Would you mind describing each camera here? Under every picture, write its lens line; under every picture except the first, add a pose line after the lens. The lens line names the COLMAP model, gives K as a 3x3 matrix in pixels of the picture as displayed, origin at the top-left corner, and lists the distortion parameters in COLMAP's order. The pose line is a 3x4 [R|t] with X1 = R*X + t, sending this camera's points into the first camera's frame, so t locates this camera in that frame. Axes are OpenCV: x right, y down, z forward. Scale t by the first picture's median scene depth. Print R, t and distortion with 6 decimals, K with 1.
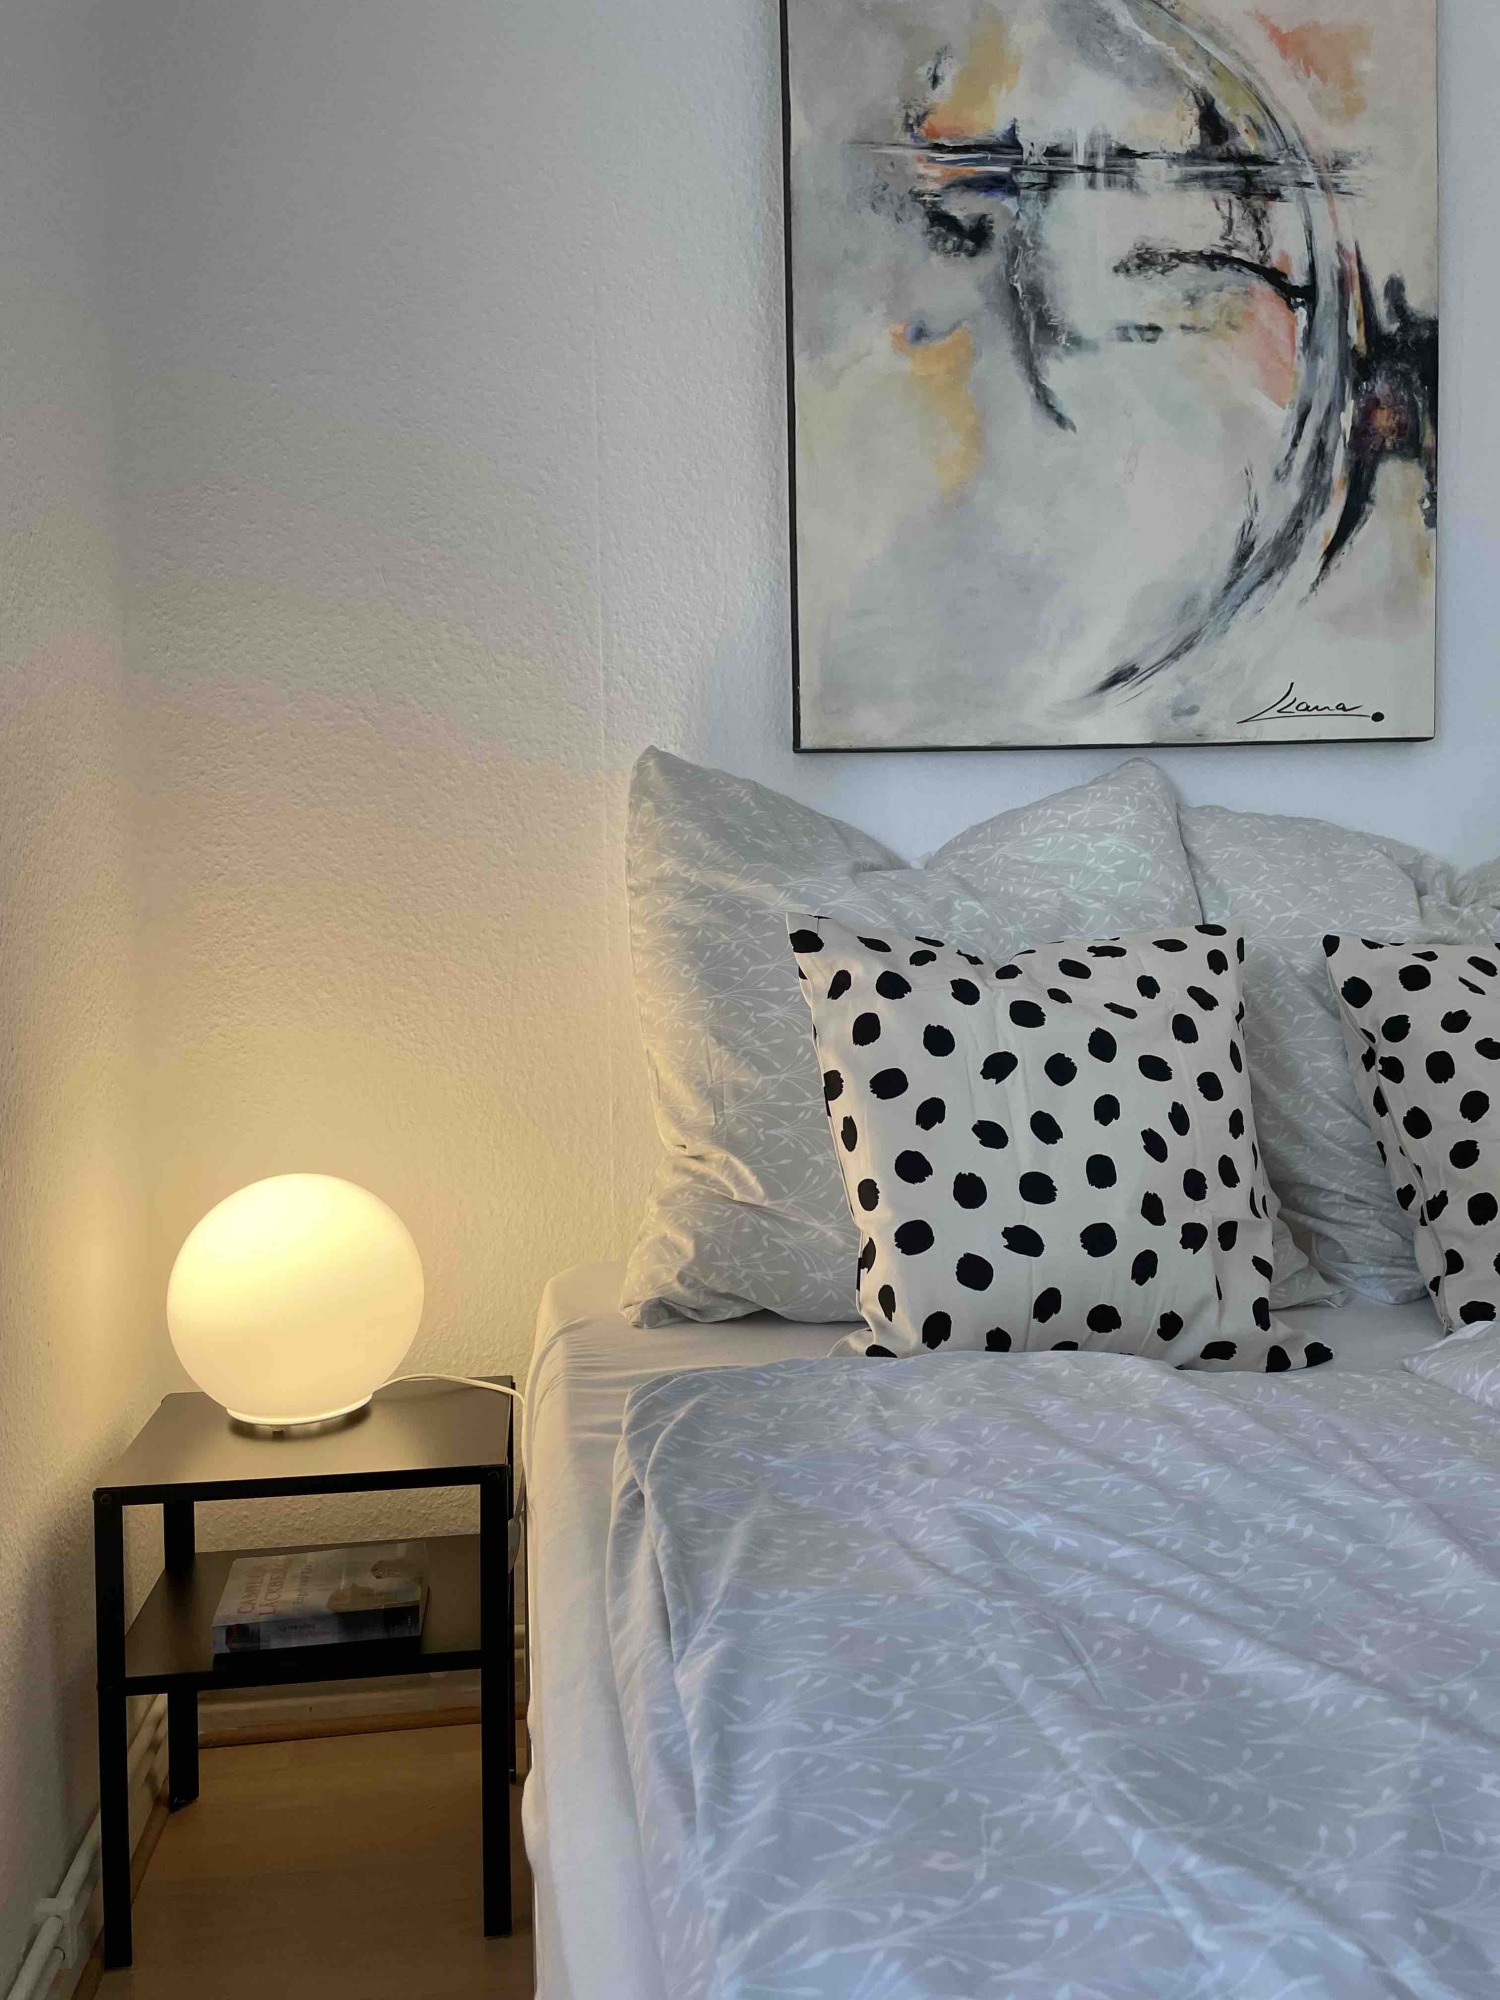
lens RADIAL K [[1526.5, 0, 762.8], [0, 1526.5, 995.2], [0, 0, 1]] dist [0.092024, -0.116948]
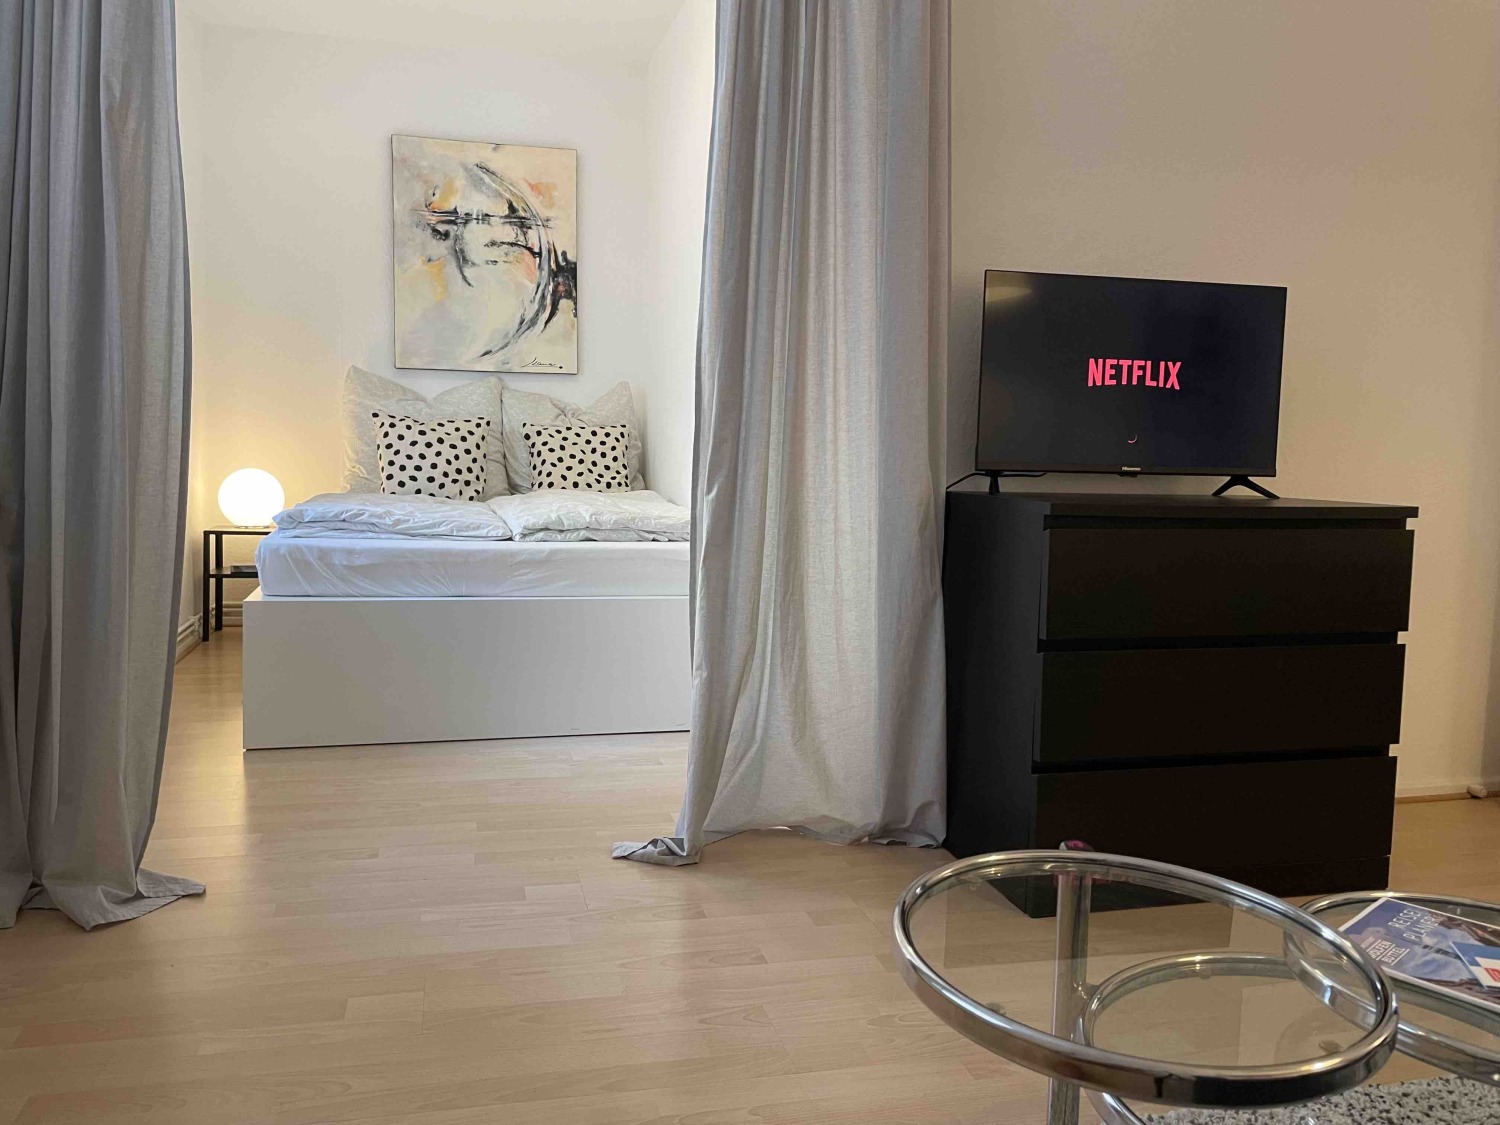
lens RADIAL K [[1144.9, 0, 750.5], [0, 1144.9, 554.3], [0, 0, 1]] dist [0.092024, -0.116948]
pose [[0.993083, 0.028210, 0.113971, 0.577377], [-0.031930, 0.999011, 0.030945, 0.179147], [-0.112986, -0.034370, 0.993002, -1.923077]]
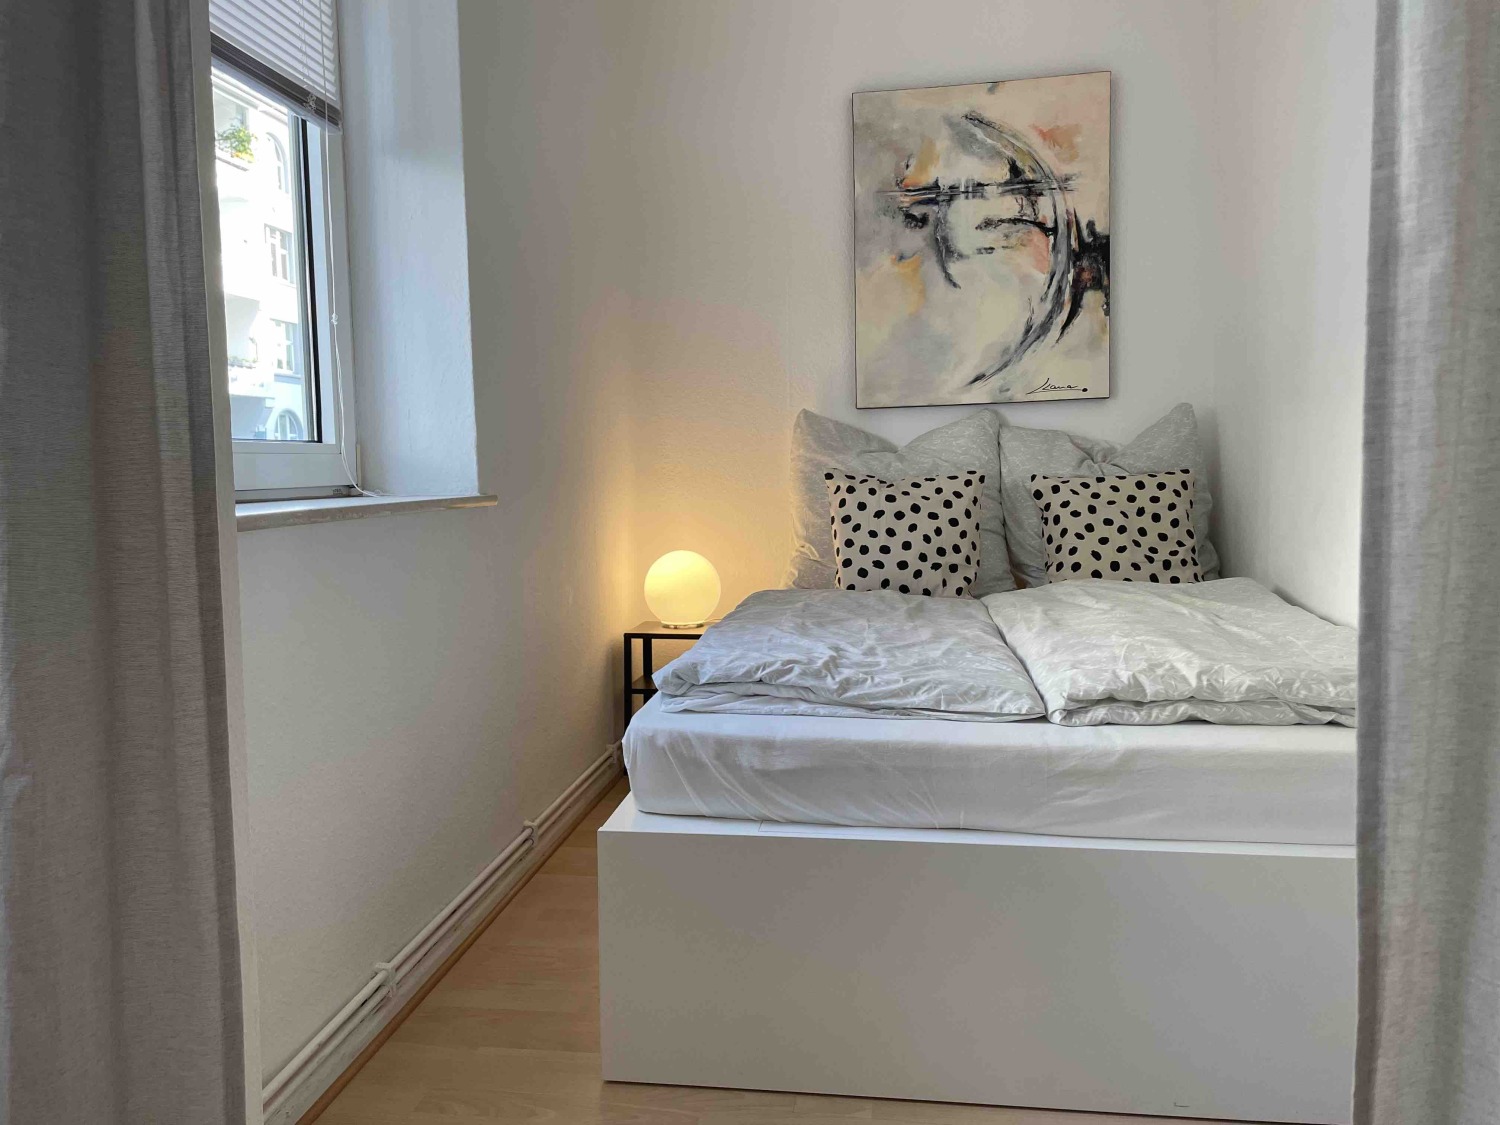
lens RADIAL K [[1144.9, 0, 750.5], [0, 1144.9, 554.3], [0, 0, 1]] dist [0.092024, -0.116948]
pose [[0.957847, 0.018043, -0.286710, 0.442579], [-0.011855, 0.999658, 0.023303, 0.058466], [0.287033, -0.018922, 0.957734, -1.061756]]
